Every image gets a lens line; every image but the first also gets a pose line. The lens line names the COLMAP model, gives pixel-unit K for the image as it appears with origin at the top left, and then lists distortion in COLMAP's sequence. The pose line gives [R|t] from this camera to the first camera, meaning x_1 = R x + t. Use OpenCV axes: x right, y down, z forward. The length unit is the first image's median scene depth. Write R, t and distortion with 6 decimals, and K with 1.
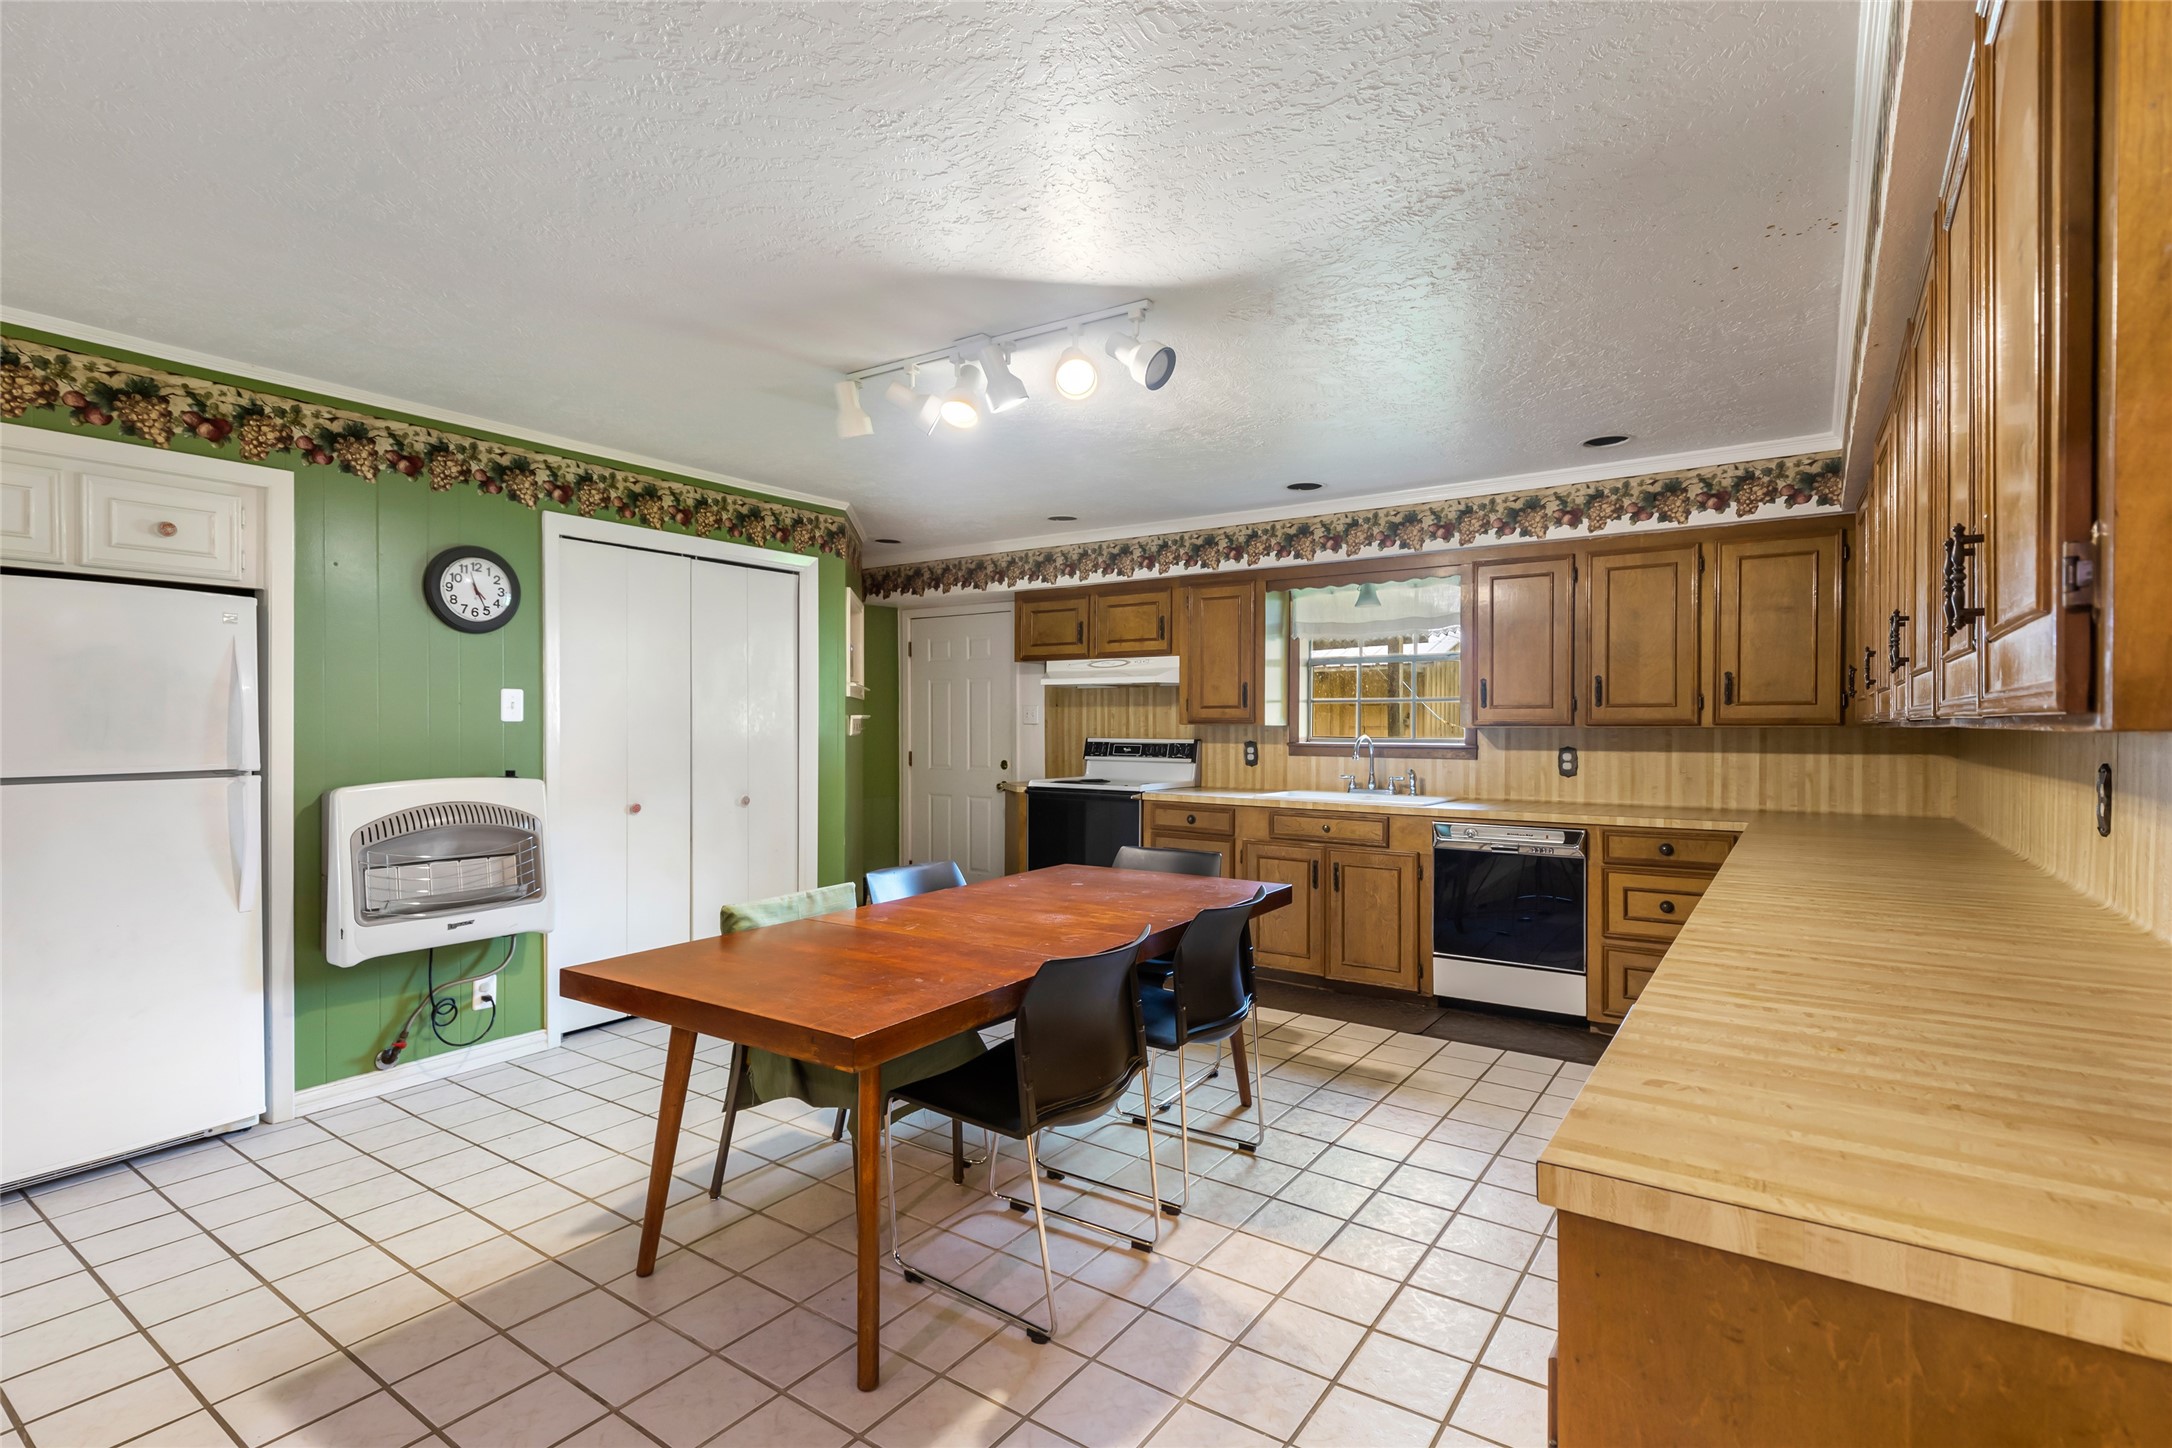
lens RADIAL K [[986.3, 0, 1086.0], [0, 986.3, 724.8], [0, 0, 1]] dist [-0.006084, -0.000444]
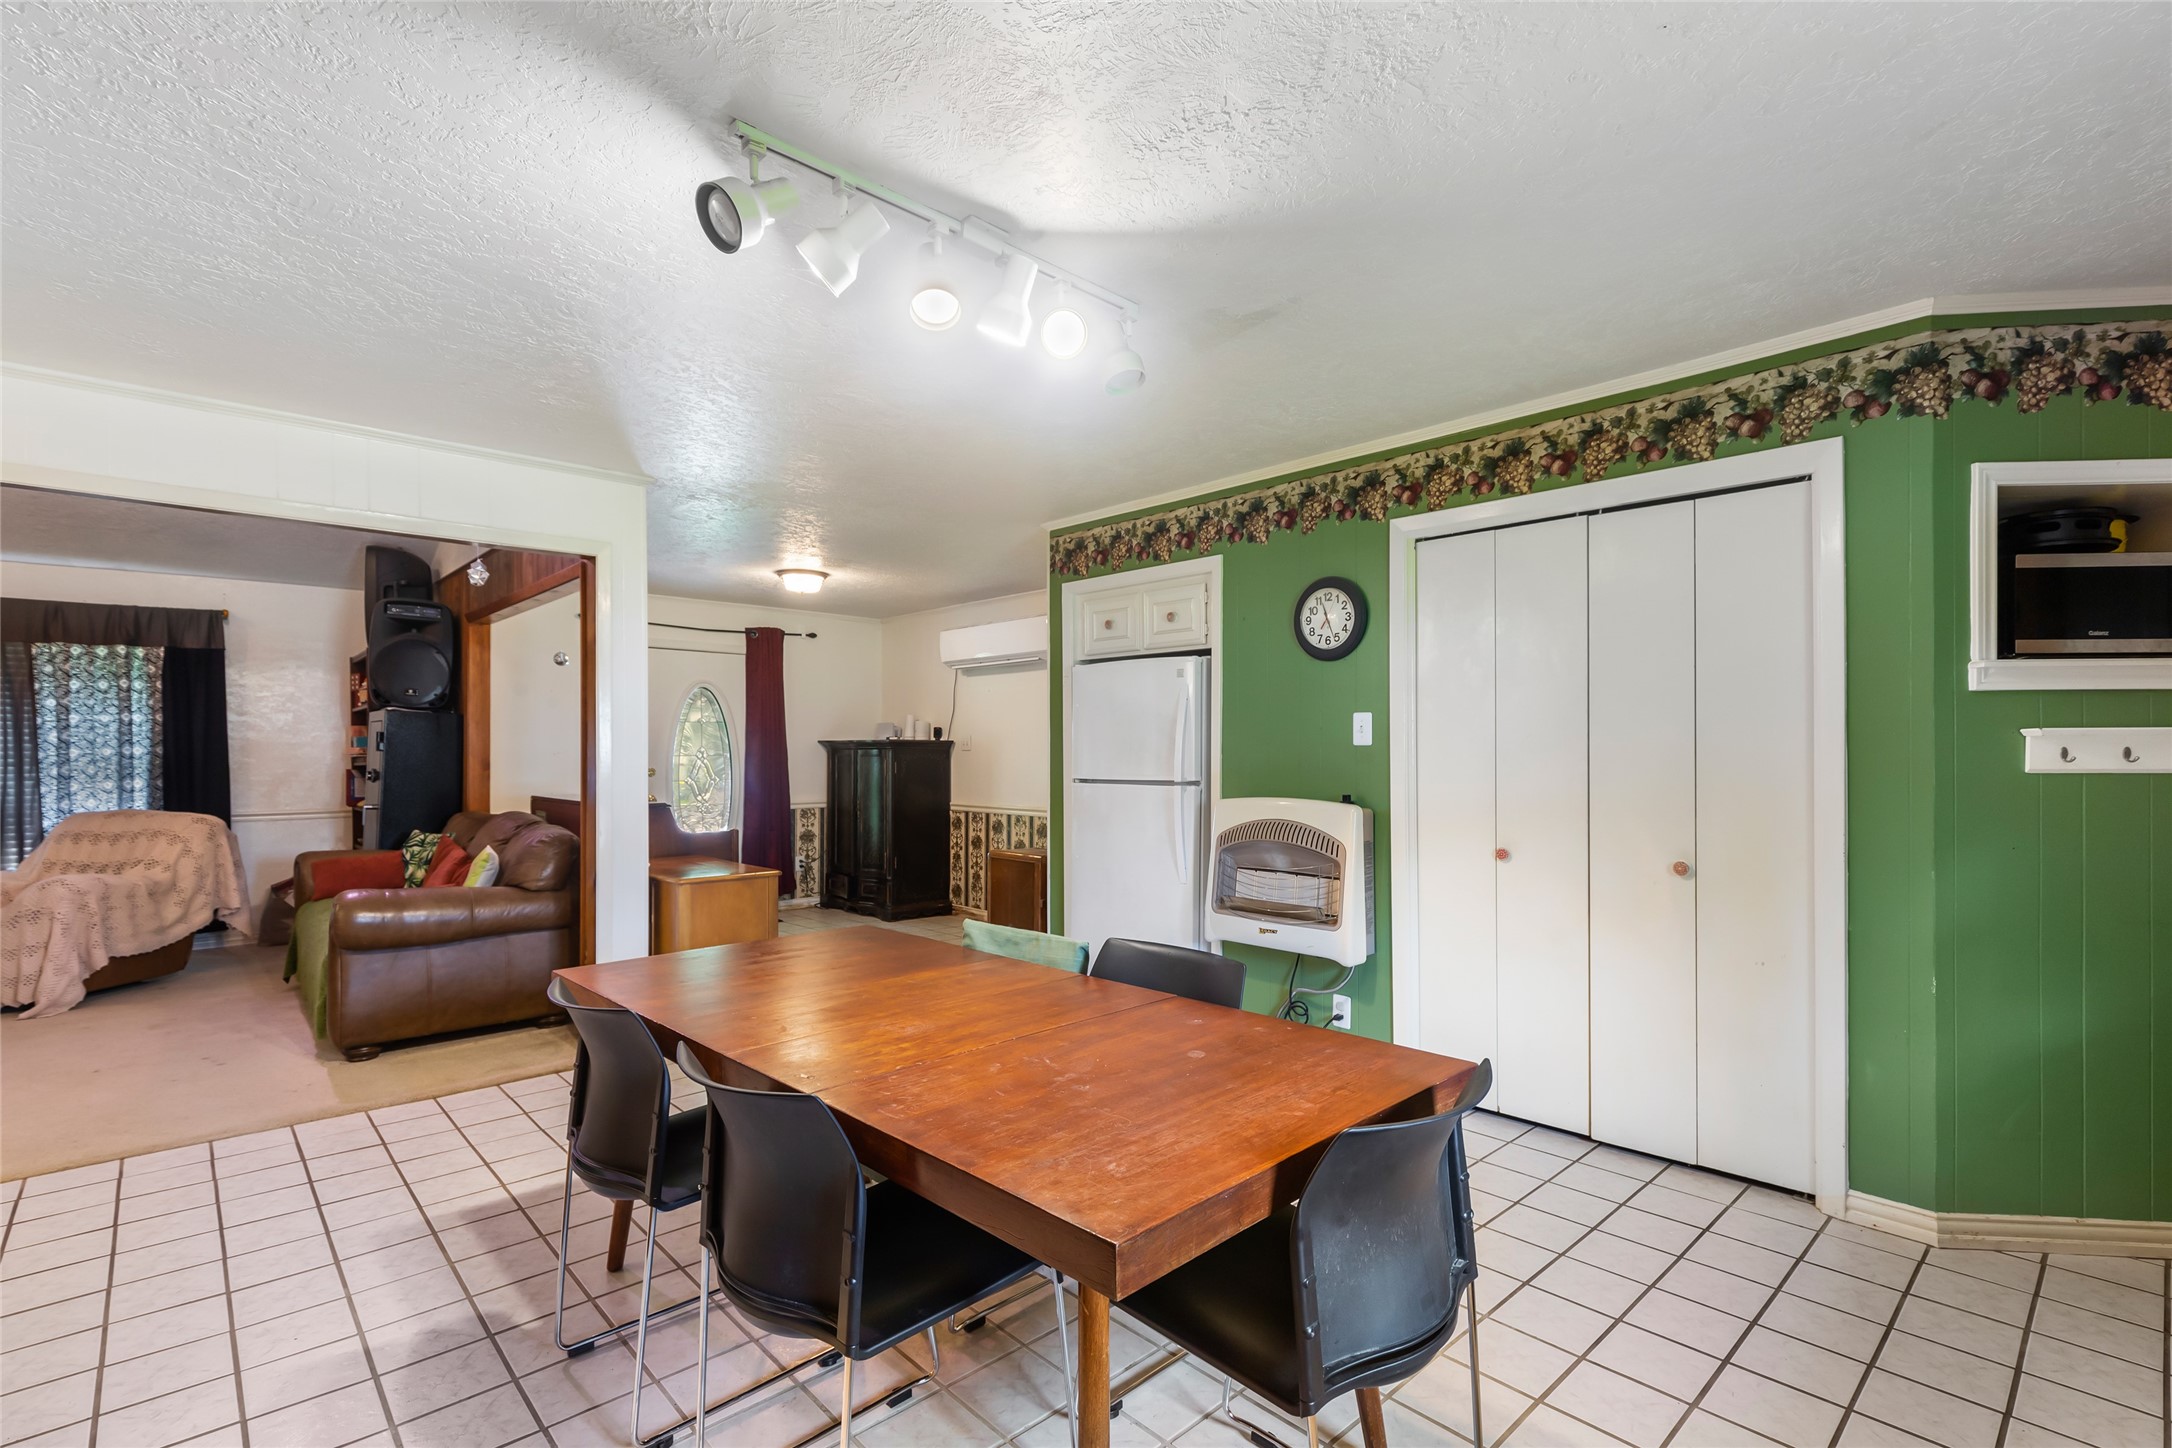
lens RADIAL K [[986.3, 0, 1050.3], [0, 986.3, 747.2], [0, 0, 1]] dist [-0.006084, -0.000444]
pose [[-0.213963, -0.005745, -0.976825, 0.312132], [-0.003769, 0.999980, -0.005056, 0.003059], [0.976835, 0.002600, -0.213980, 0.642079]]
